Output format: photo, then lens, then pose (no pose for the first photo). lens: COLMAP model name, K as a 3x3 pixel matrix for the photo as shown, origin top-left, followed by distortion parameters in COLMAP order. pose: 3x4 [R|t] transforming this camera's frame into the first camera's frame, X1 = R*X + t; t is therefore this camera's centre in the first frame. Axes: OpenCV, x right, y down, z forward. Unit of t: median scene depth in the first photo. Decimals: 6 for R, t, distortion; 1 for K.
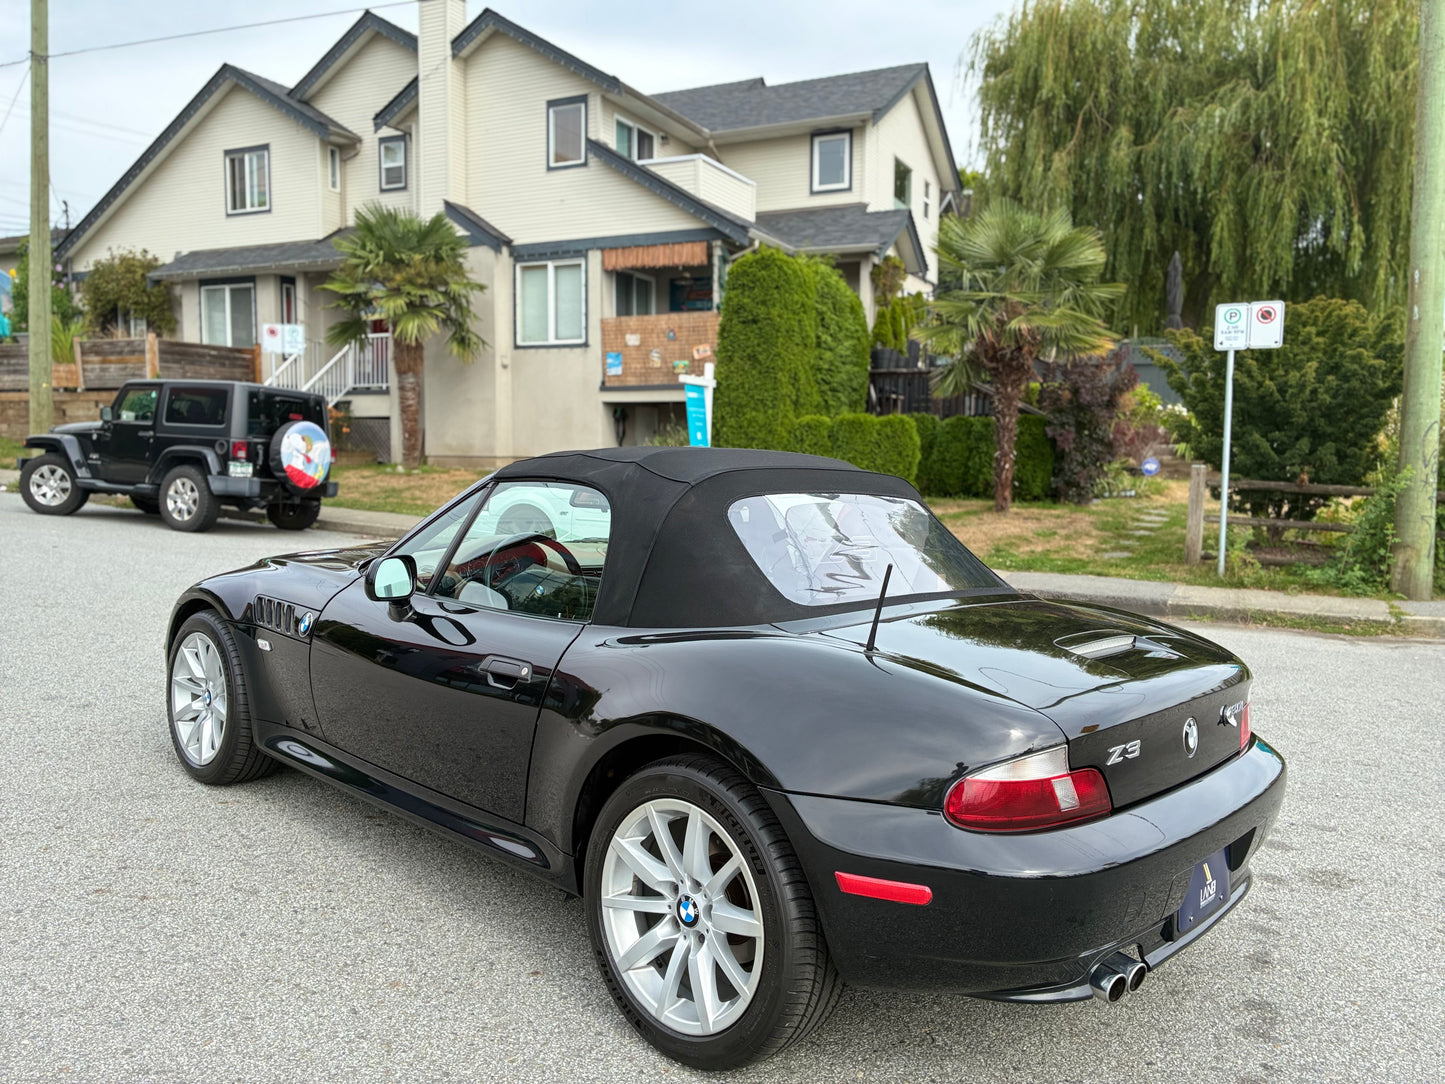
lens RADIAL K [[1103.0, 0, 728.5], [0, 1103.0, 533.8], [0, 0, 1]] dist [0.057386, -0.075392]
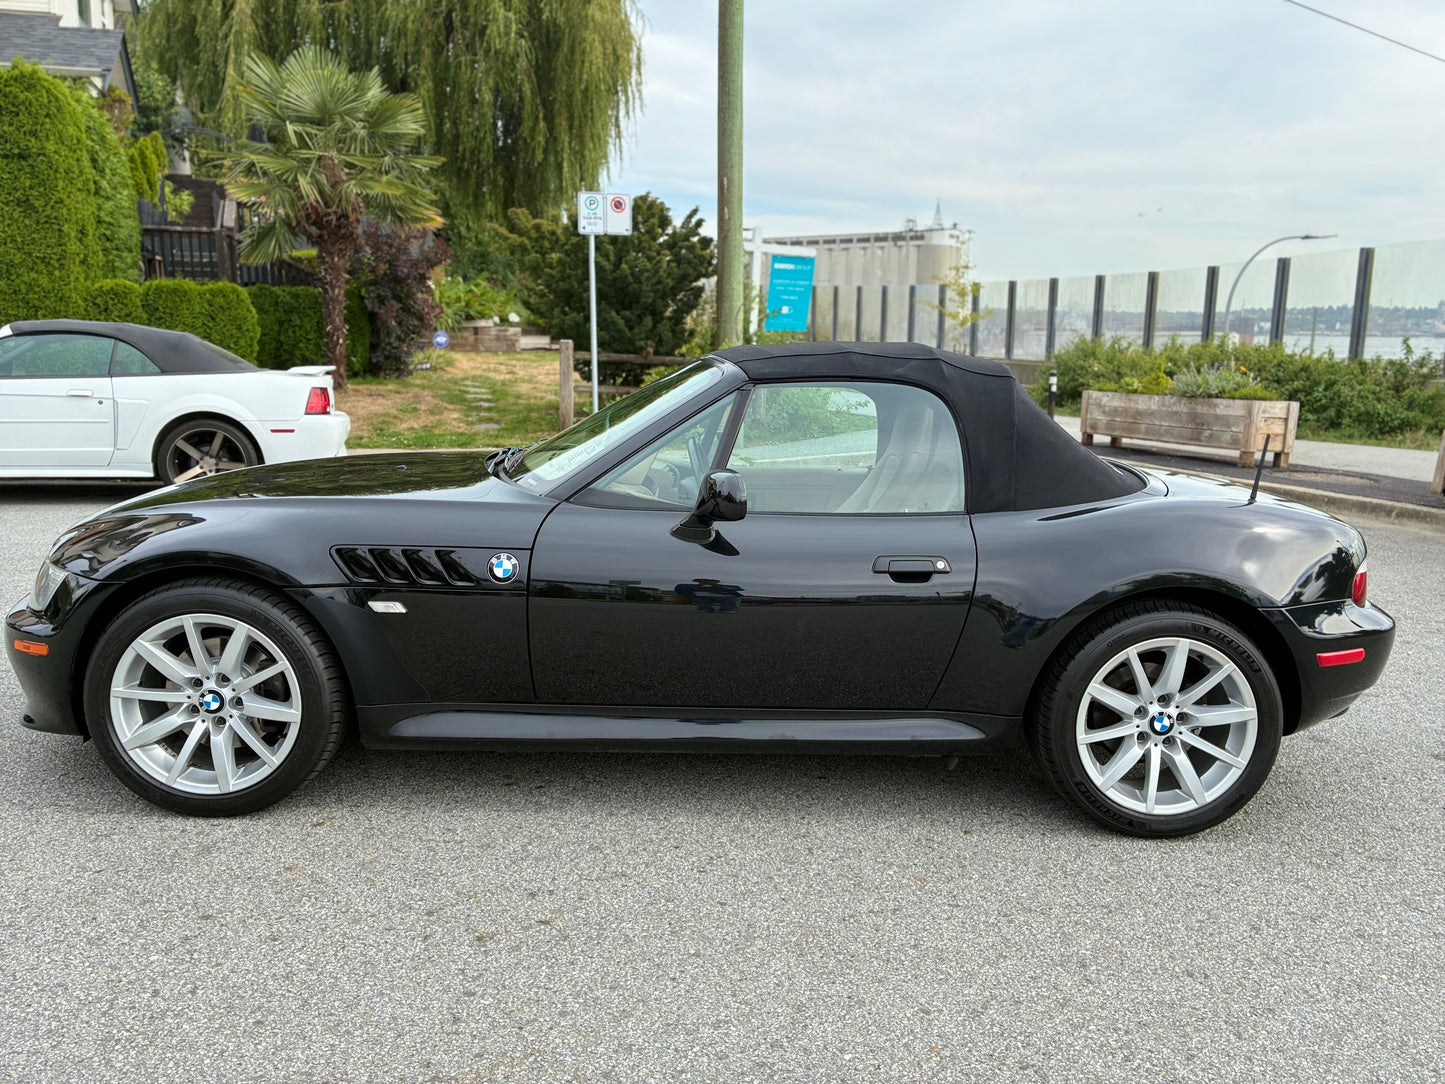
lens RADIAL K [[1103.0, 0, 727.5], [0, 1103.0, 532.7], [0, 0, 1]] dist [0.057386, -0.075392]
pose [[0.713197, -0.131042, 0.688606, -0.215055], [0.050413, 0.989415, 0.136073, -0.012080], [-0.699149, -0.062332, 0.712254, 0.081432]]
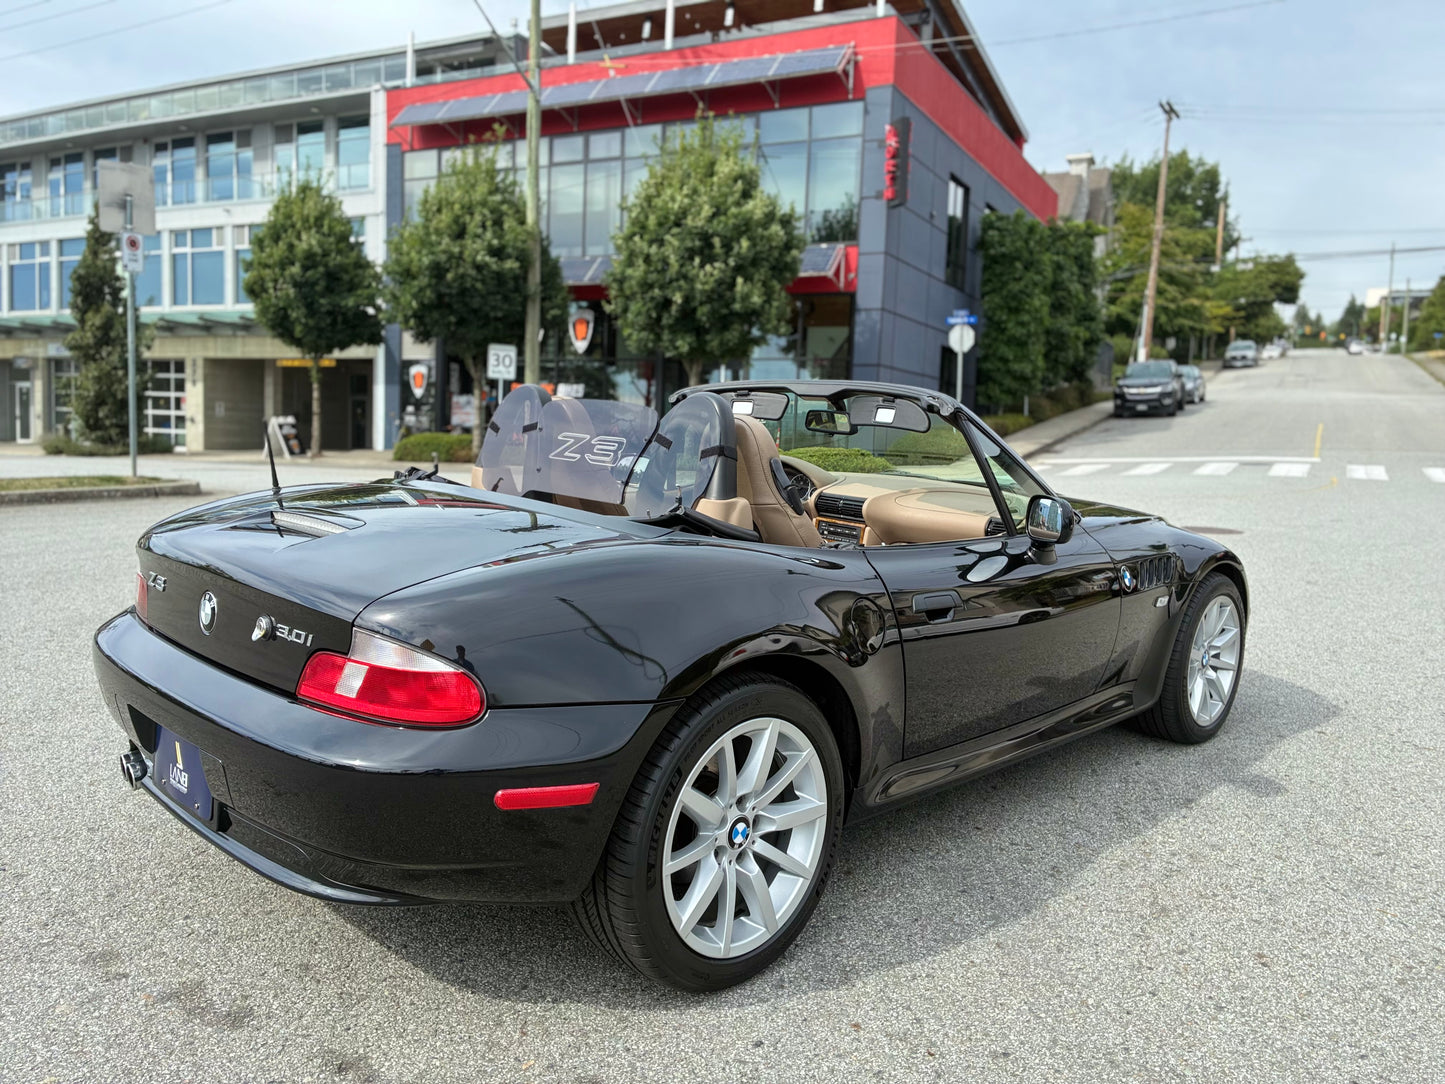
lens RADIAL K [[1103.0, 0, 729.7], [0, 1103.0, 541.1], [0, 0, 1]] dist [0.057386, -0.075392]
pose [[-0.036080, 0.077281, -0.996356, 0.242042], [-0.107745, 0.990893, 0.080759, 0.000908], [0.993524, 0.110266, -0.027424, 0.267326]]
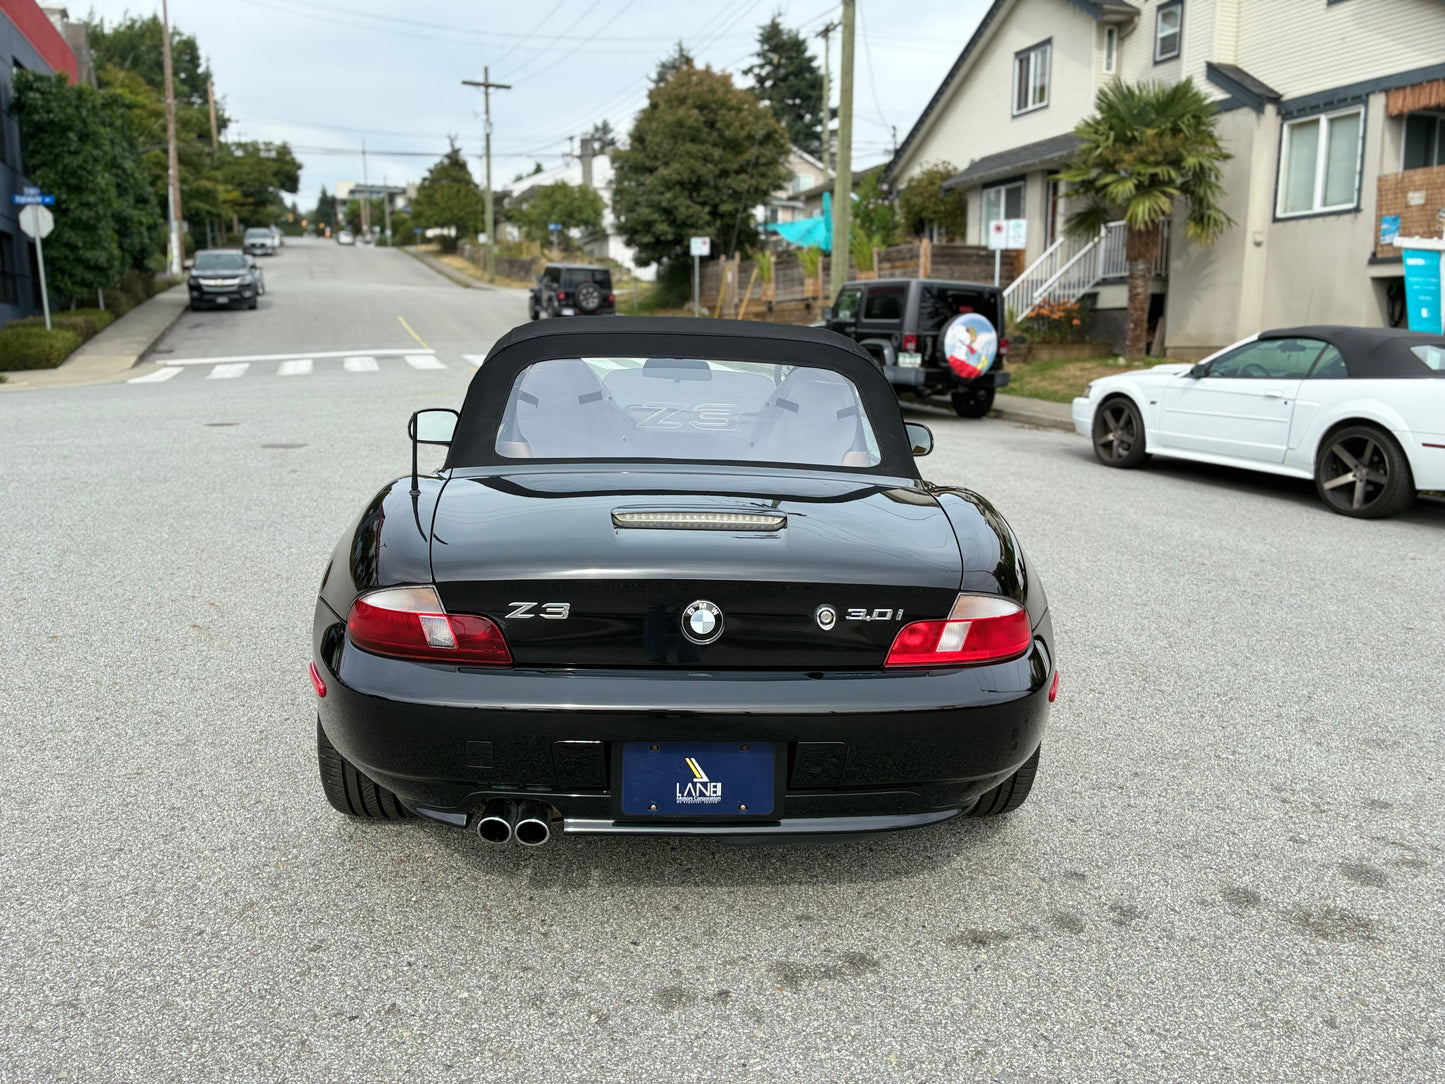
lens RADIAL K [[1103.0, 0, 728.3], [0, 1103.0, 542.1], [0, 0, 1]] dist [0.057386, -0.075392]
pose [[0.725218, 0.108888, -0.679855, 0.191086], [-0.041447, 0.992529, 0.114754, 0.002786], [0.687271, -0.055043, 0.724313, 0.068402]]
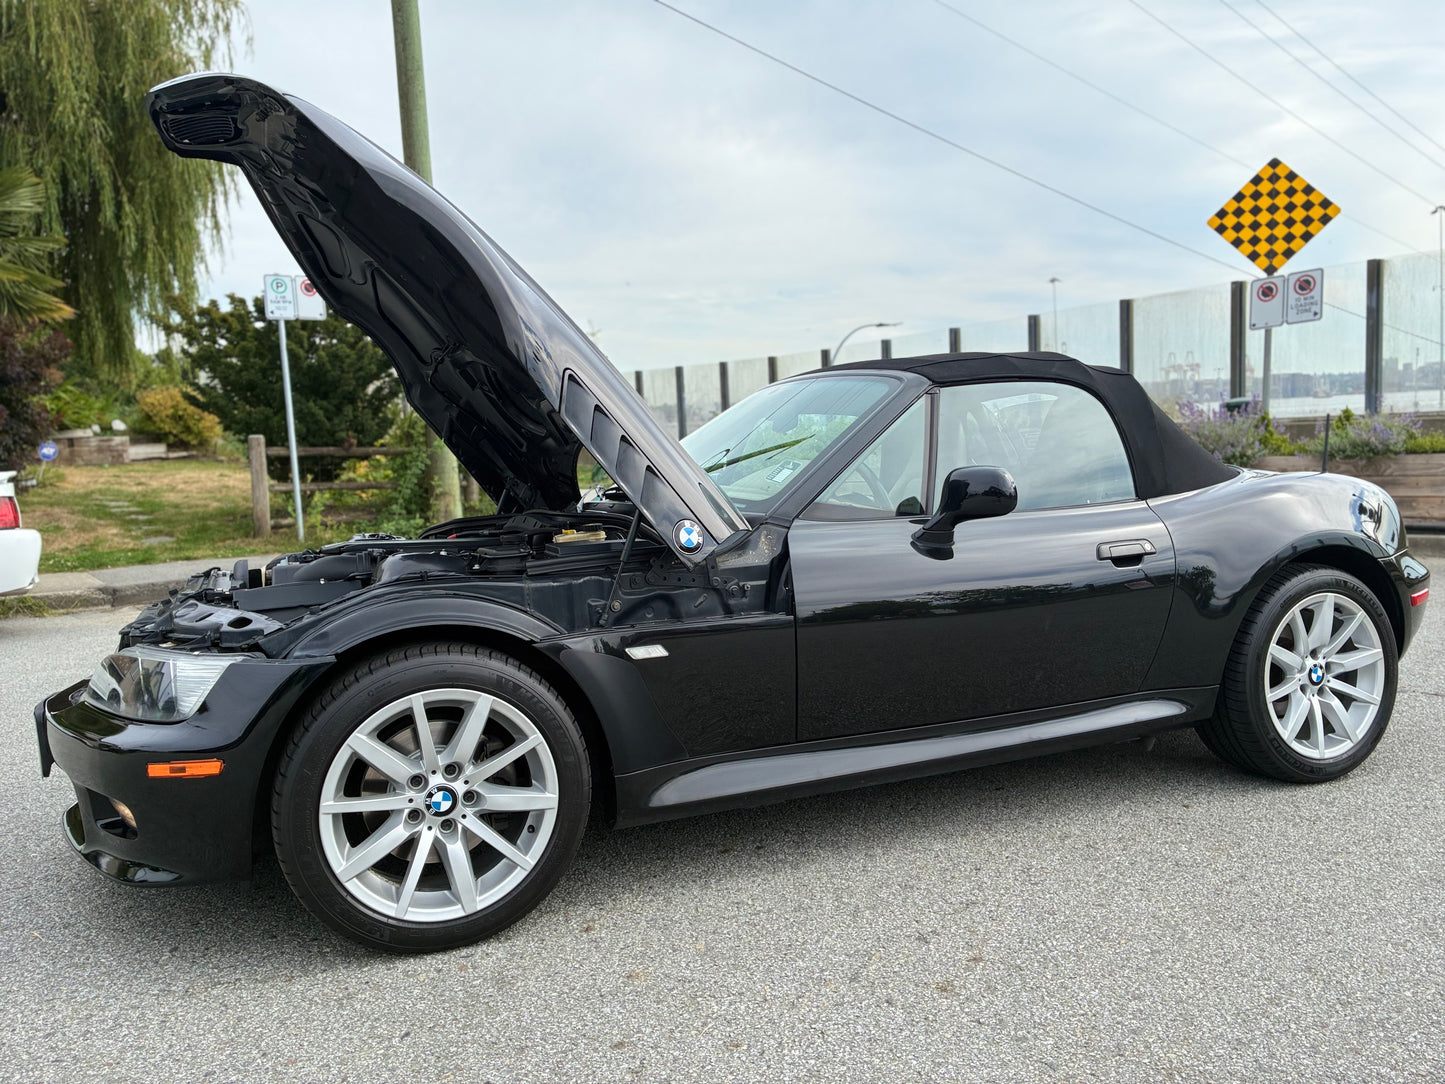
lens RADIAL K [[1103.0, 0, 727.8], [0, 1103.0, 535.5], [0, 0, 1]] dist [0.057386, -0.075392]
pose [[0.405978, -0.121996, 0.905704, -0.274350], [0.115843, 0.989925, 0.081414, -0.004730], [-0.906511, 0.071867, 0.416020, 0.189041]]
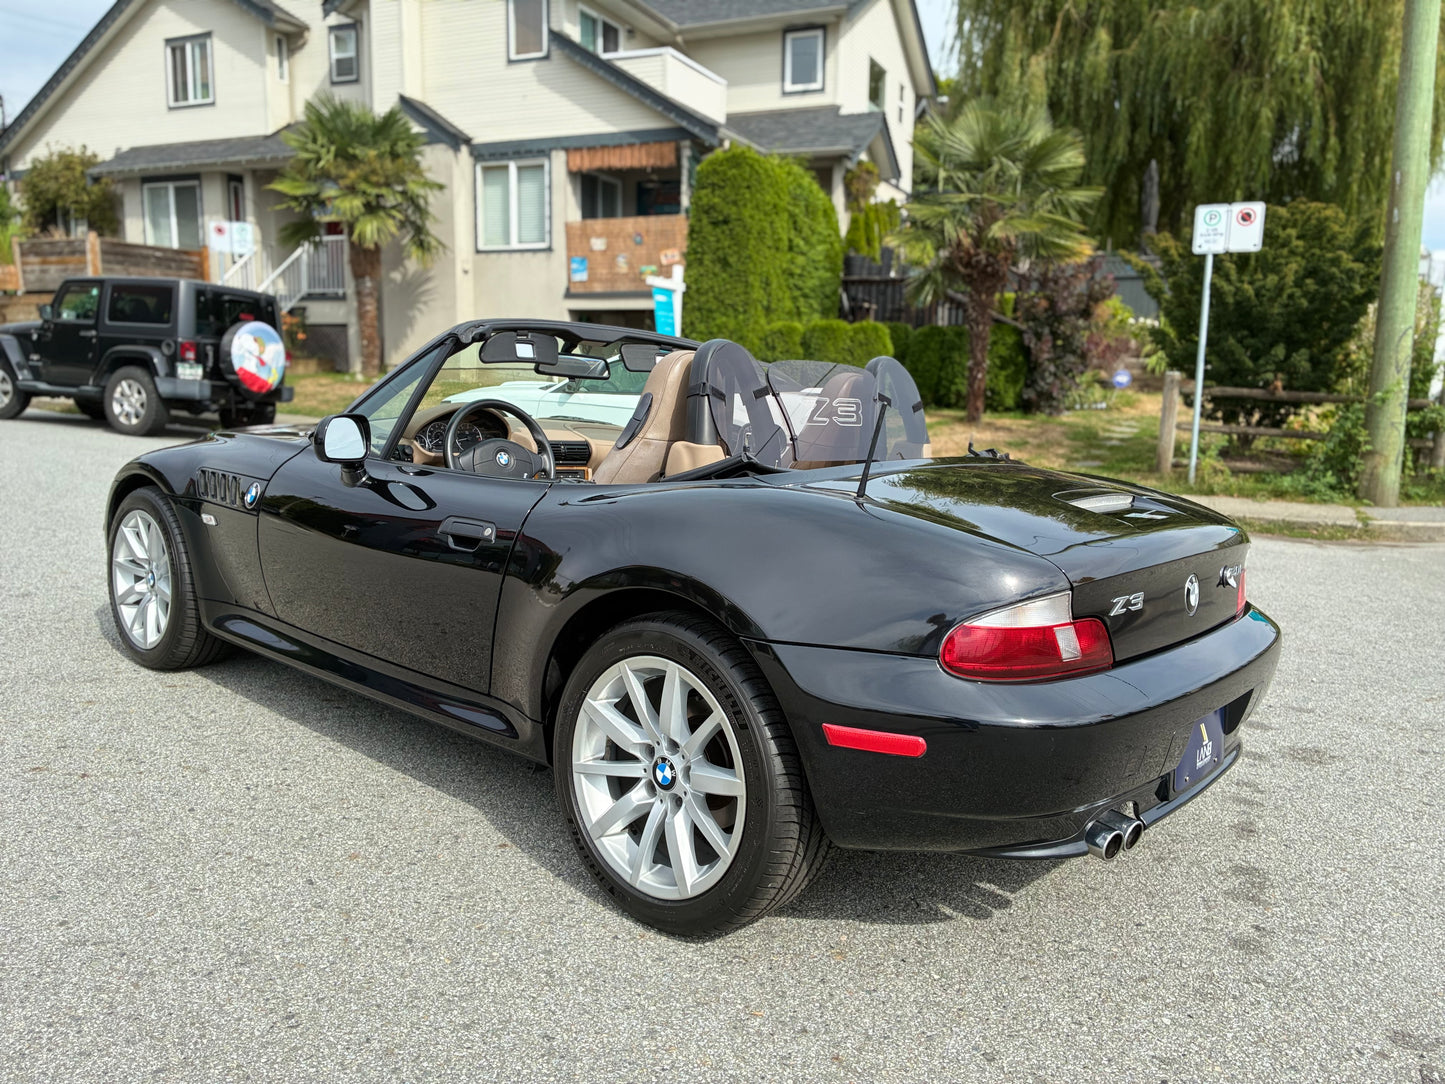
lens RADIAL K [[1103.0, 0, 735.0], [0, 1103.0, 541.1], [0, 0, 1]] dist [0.057386, -0.075392]
pose [[0.999372, 0.001181, 0.035423, -0.001786], [-0.003904, 0.997029, 0.076926, 0.012197], [-0.035227, -0.077016, 0.996407, 0.012665]]
